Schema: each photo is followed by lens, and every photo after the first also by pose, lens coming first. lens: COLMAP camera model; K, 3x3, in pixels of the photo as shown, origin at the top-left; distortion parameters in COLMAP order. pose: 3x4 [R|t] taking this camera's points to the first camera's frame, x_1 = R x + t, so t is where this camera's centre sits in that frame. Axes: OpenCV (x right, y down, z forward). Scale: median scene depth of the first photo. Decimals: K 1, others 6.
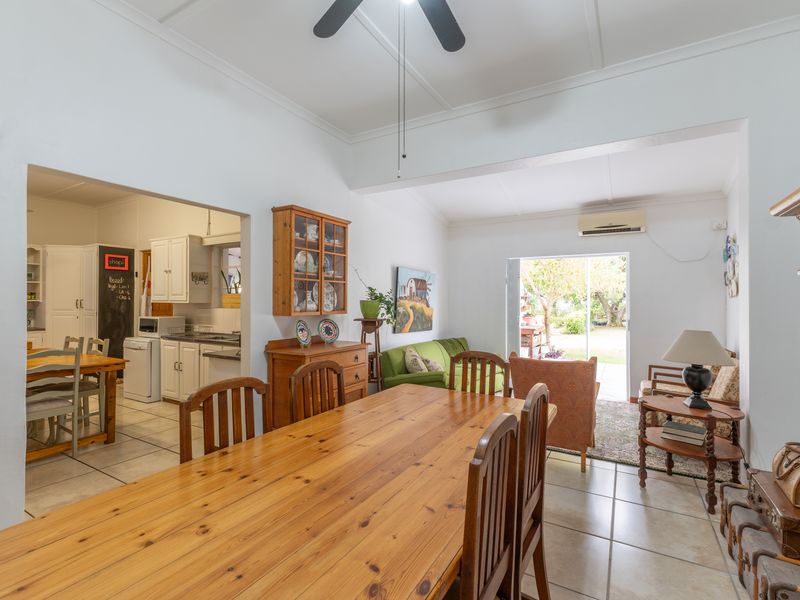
lens RADIAL K [[384.7, 0, 403.4], [0, 384.7, 299.2], [0, 0, 1]] dist [0.002107, 0.000119]
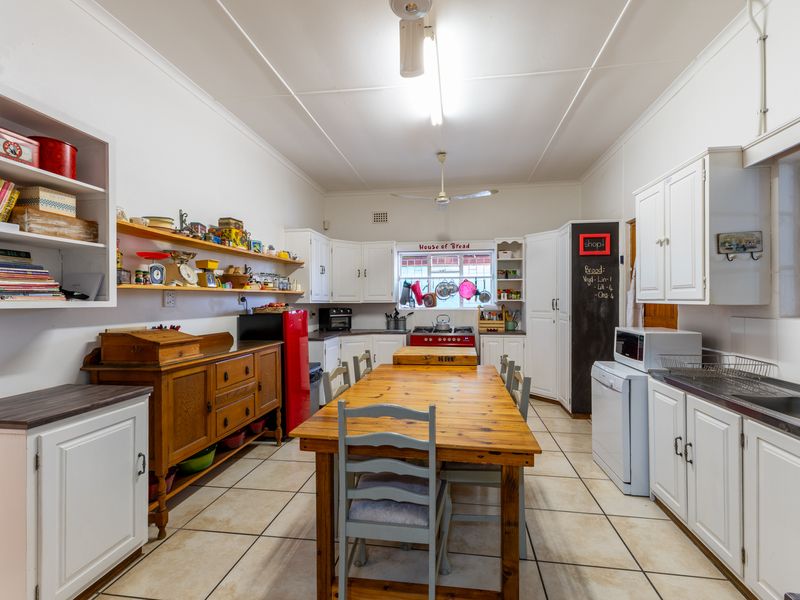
lens RADIAL K [[384.7, 0, 404.1], [0, 384.7, 297.0], [0, 0, 1]] dist [0.002107, 0.000119]
pose [[0.374248, -0.009378, -0.927281, -0.254642], [0.004050, 0.999956, -0.008478, 0.003265], [0.927320, -0.000583, 0.374269, 0.464948]]
